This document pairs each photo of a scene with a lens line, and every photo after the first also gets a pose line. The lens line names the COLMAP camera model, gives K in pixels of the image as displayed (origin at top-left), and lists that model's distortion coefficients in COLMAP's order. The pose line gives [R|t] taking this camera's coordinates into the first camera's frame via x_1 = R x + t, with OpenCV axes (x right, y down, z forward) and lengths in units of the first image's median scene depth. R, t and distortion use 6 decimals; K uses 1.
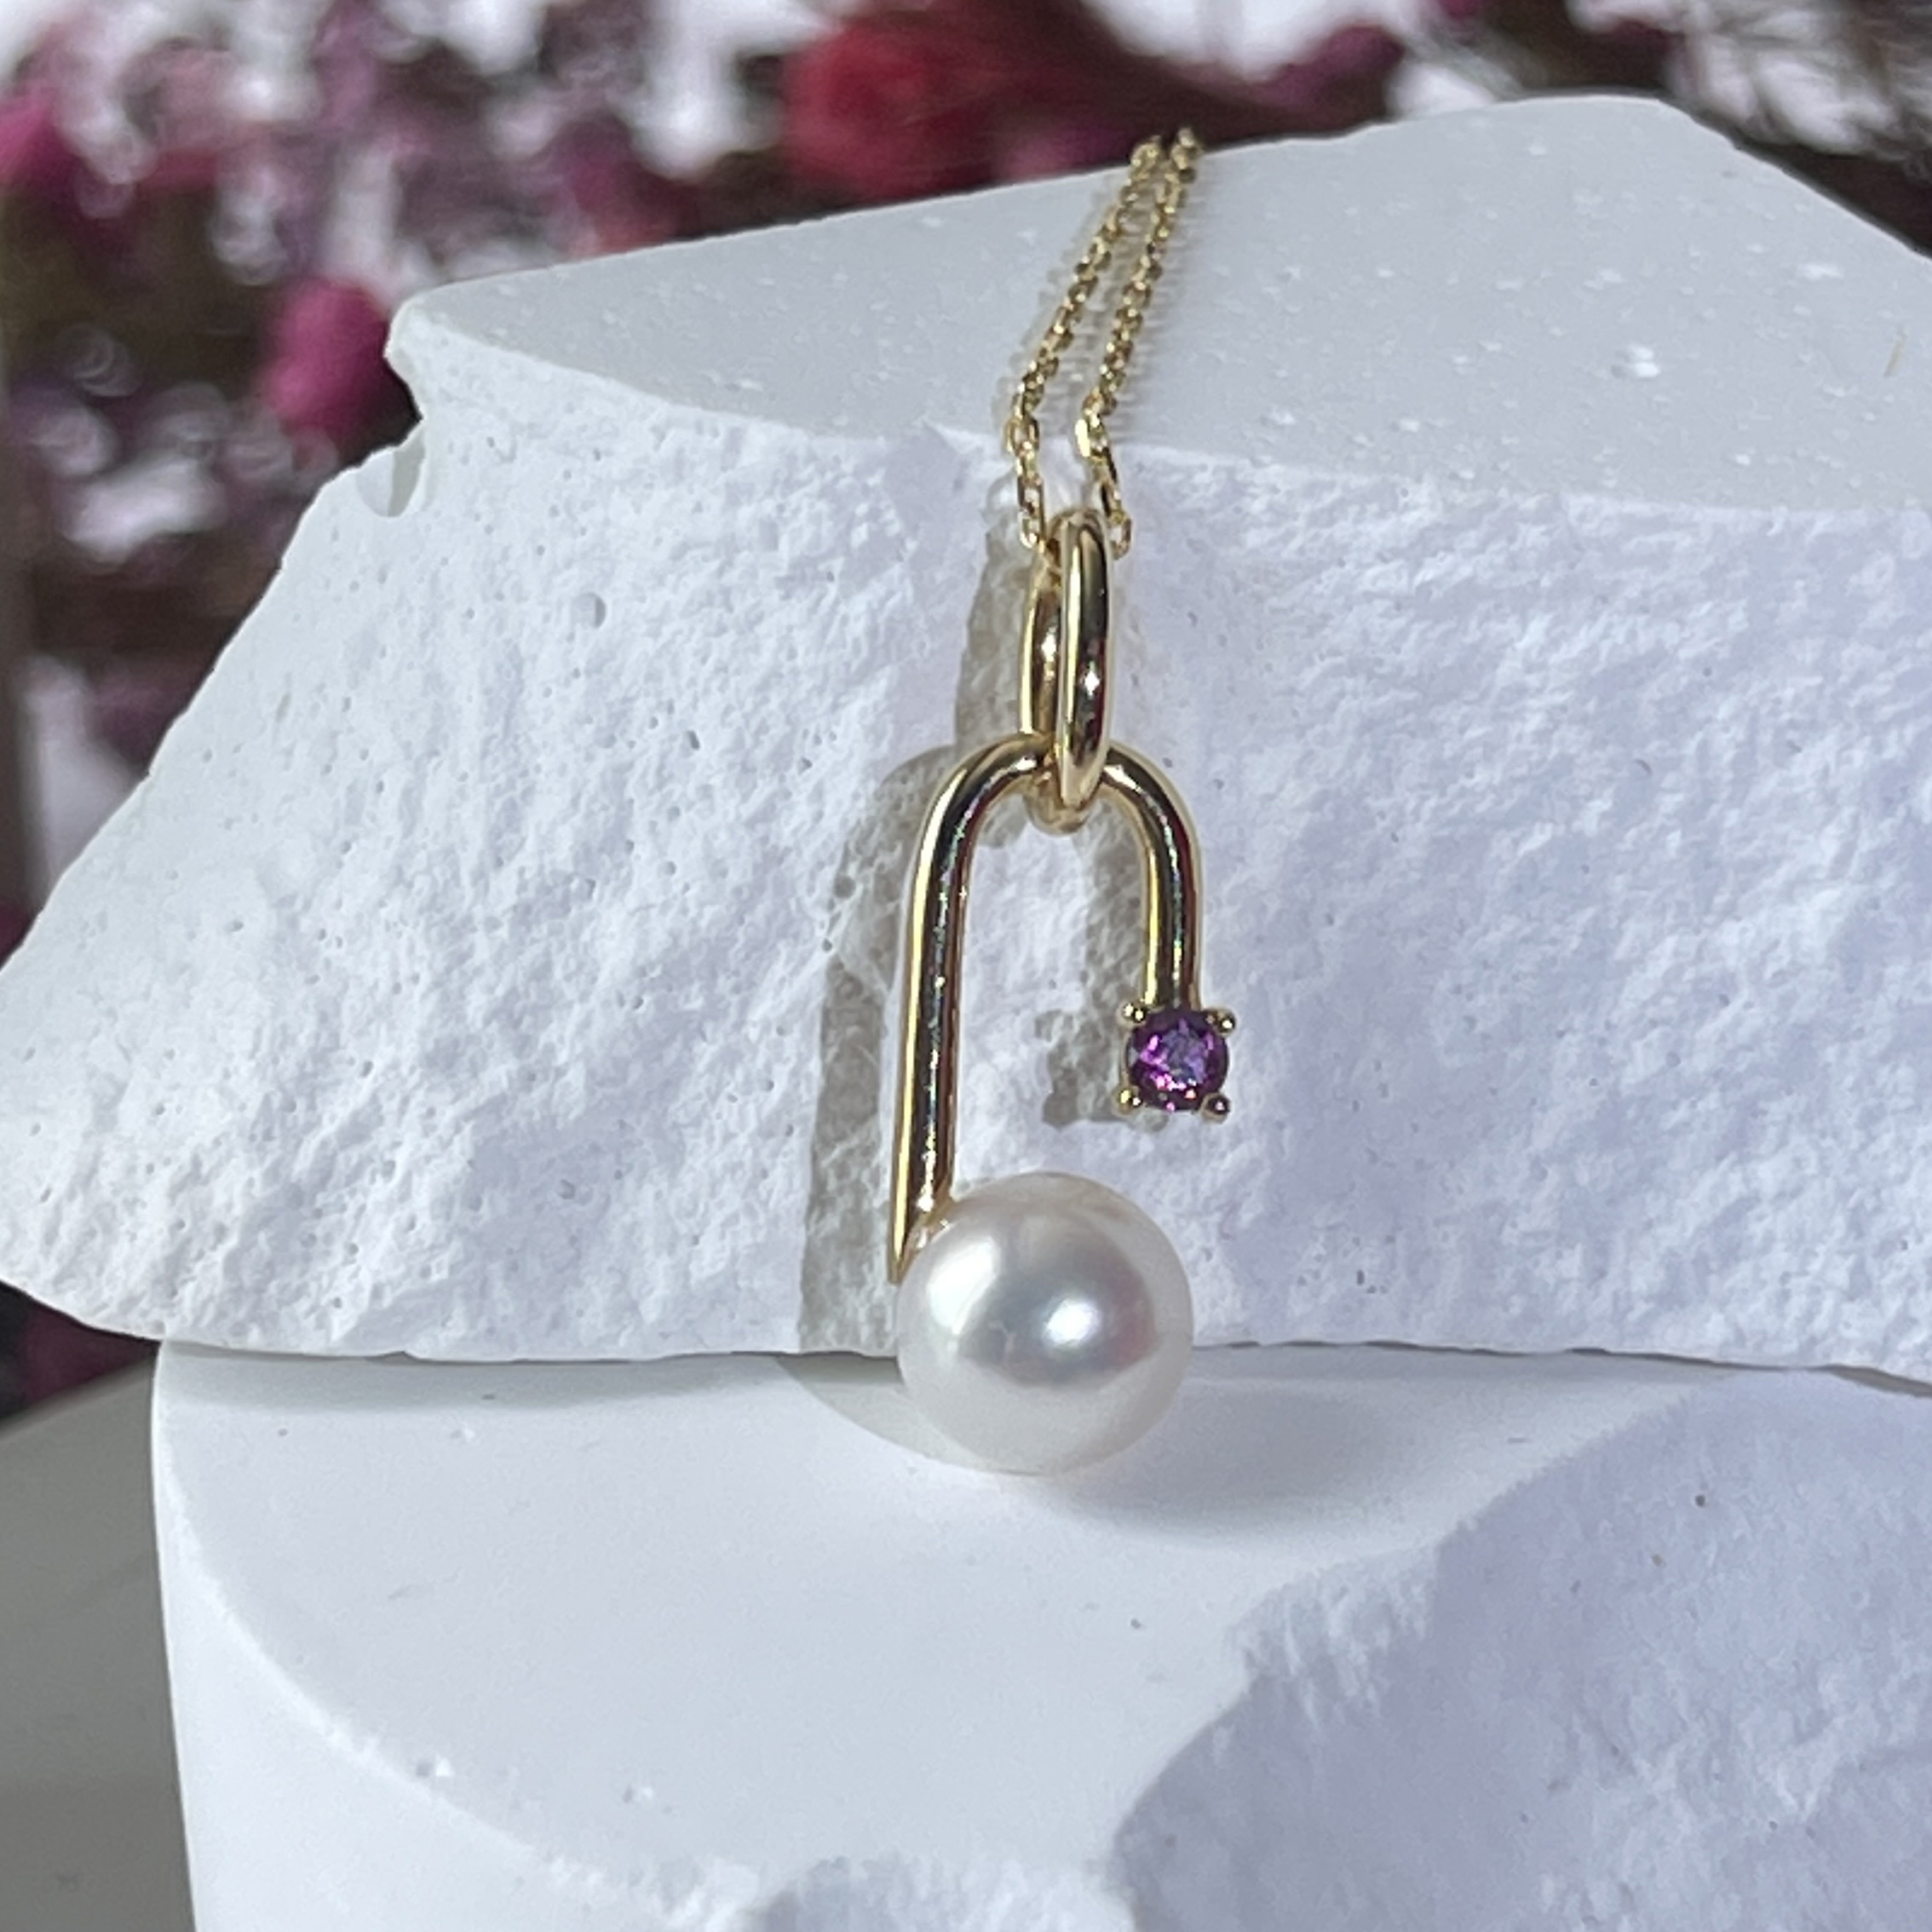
lens RADIAL K [[7661.5, 0, 966.0], [0, 7661.5, 966.0], [0, 0, 1]] dist [0.432884, -3.492548]
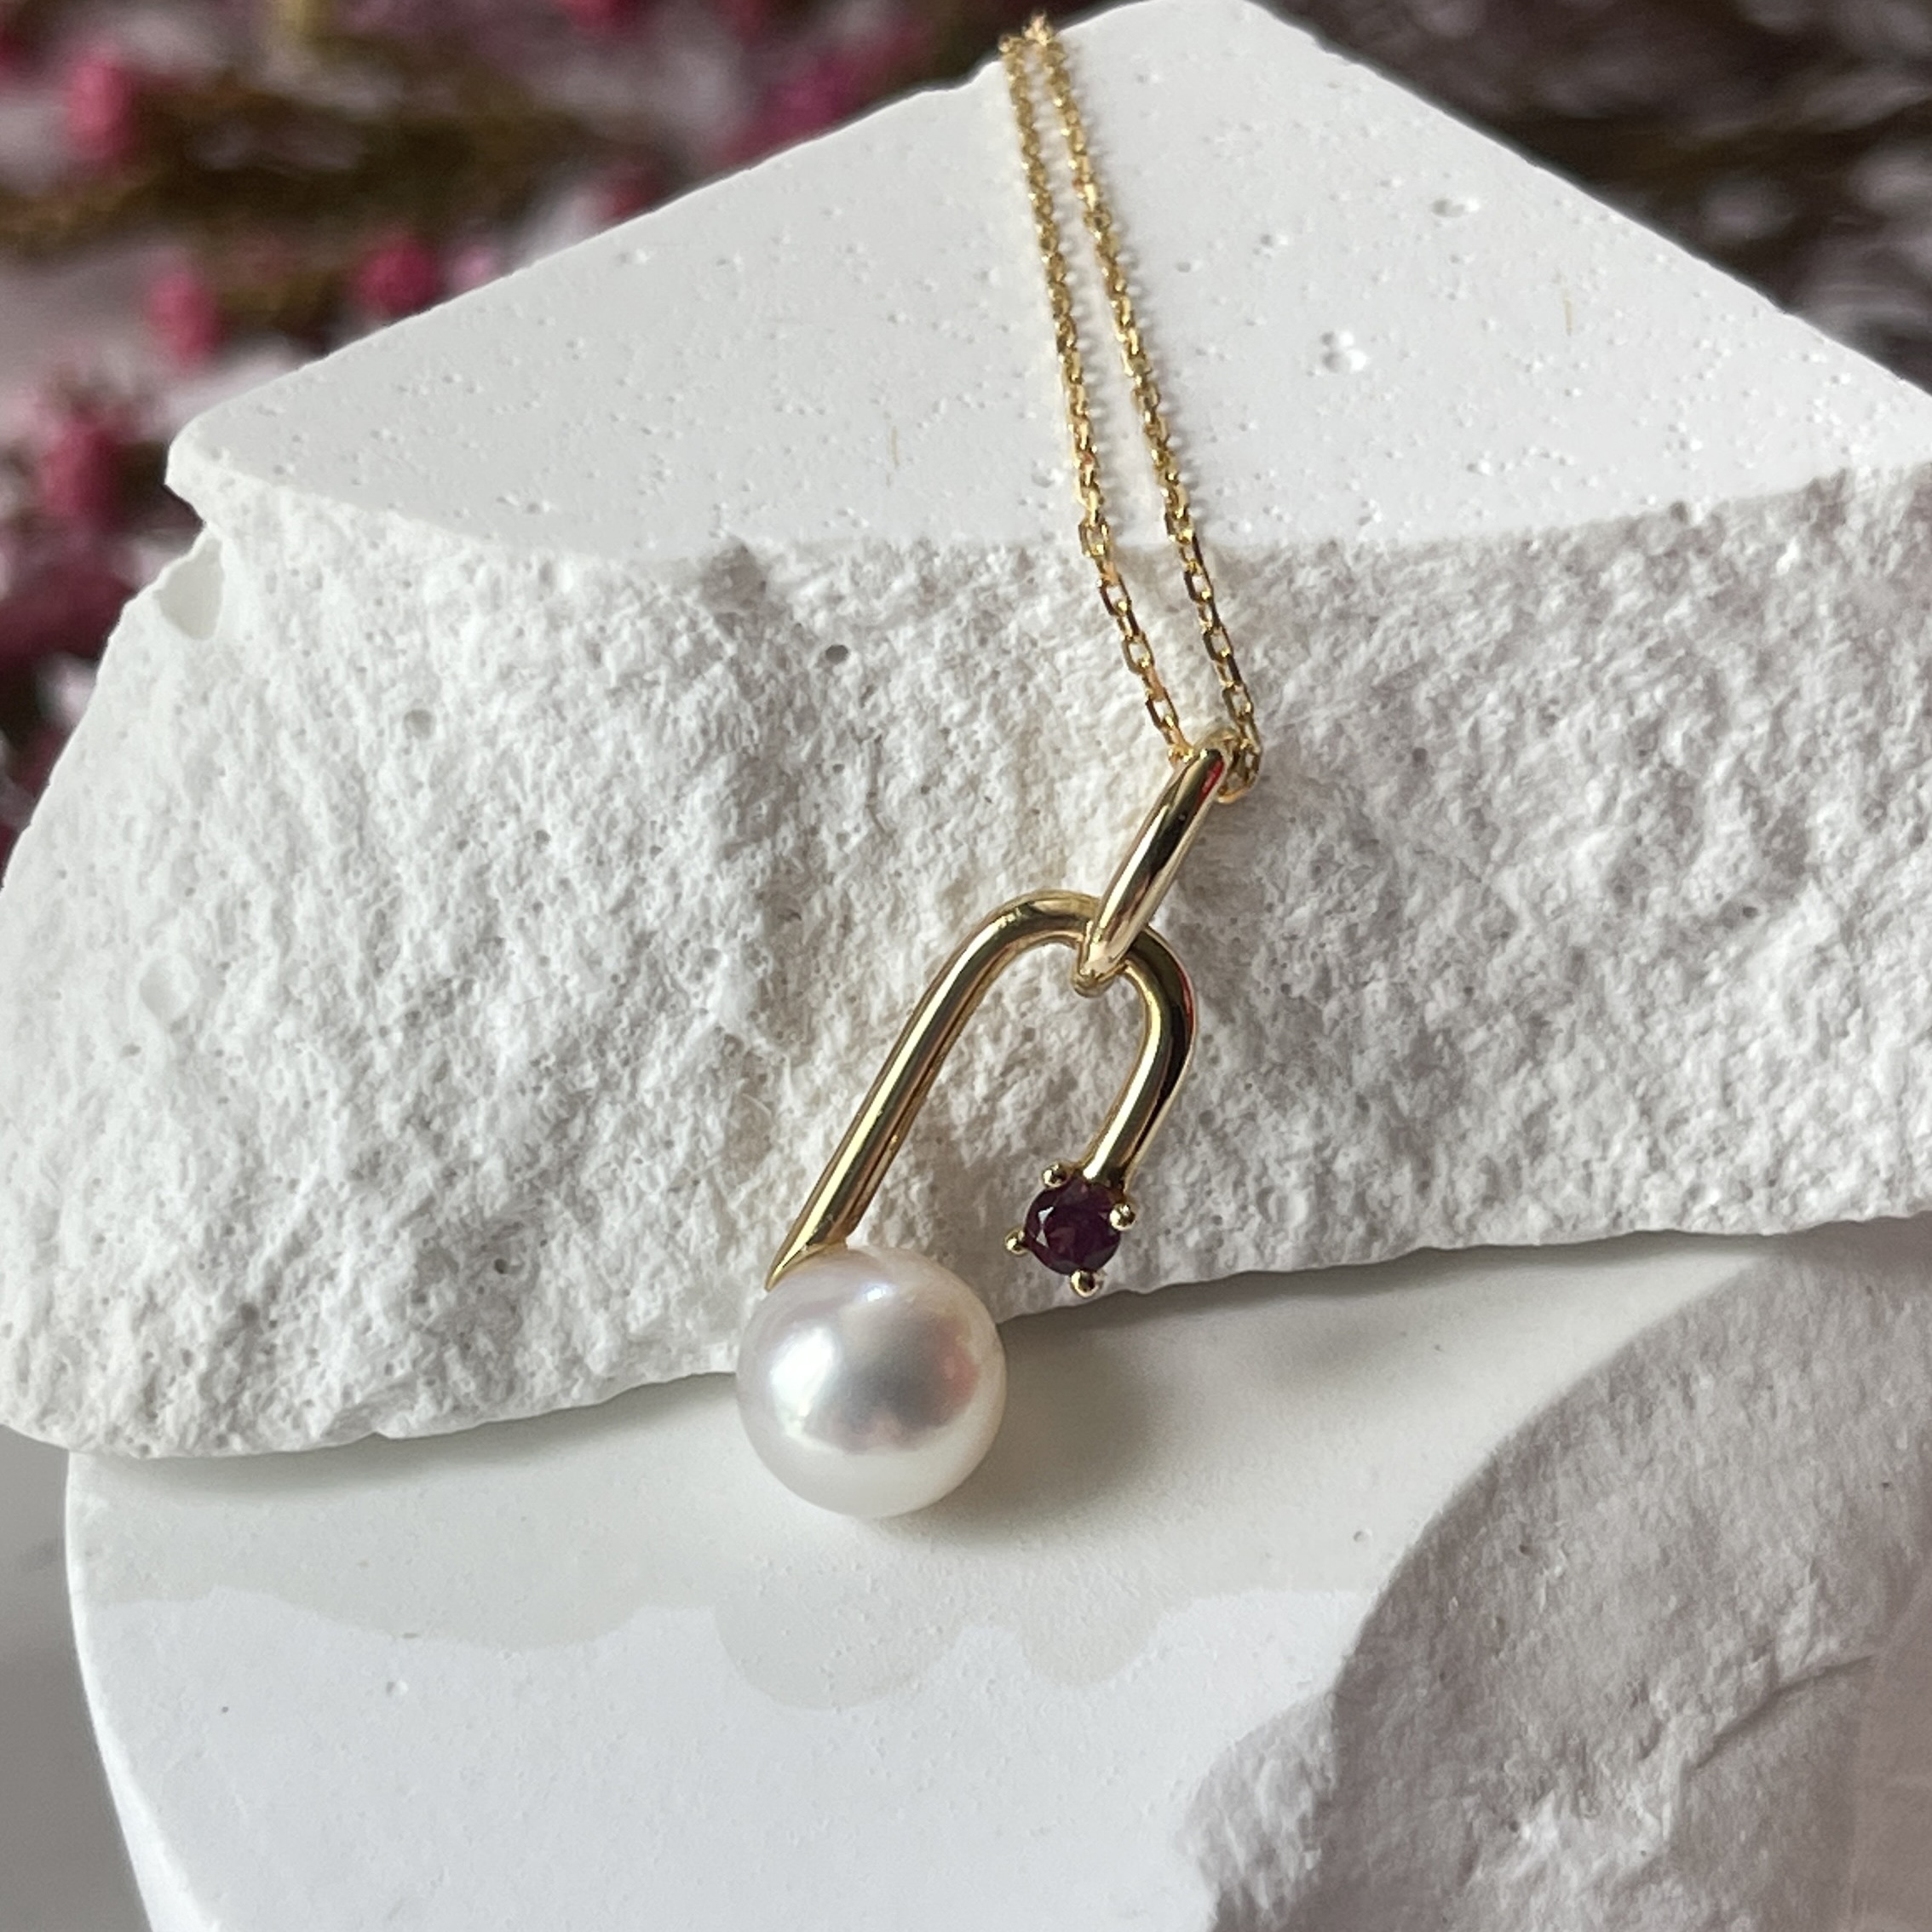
lens RADIAL K [[5409.8, 0, 1015.9], [0, 5409.8, 997.1], [0, 0, 1]] dist [0.341837, -2.215734]
pose [[0.972288, -0.174396, 0.155699, -0.094719], [0.129886, 0.956700, 0.260488, -0.200015], [-0.194386, -0.233046, 0.952840, 0.258130]]
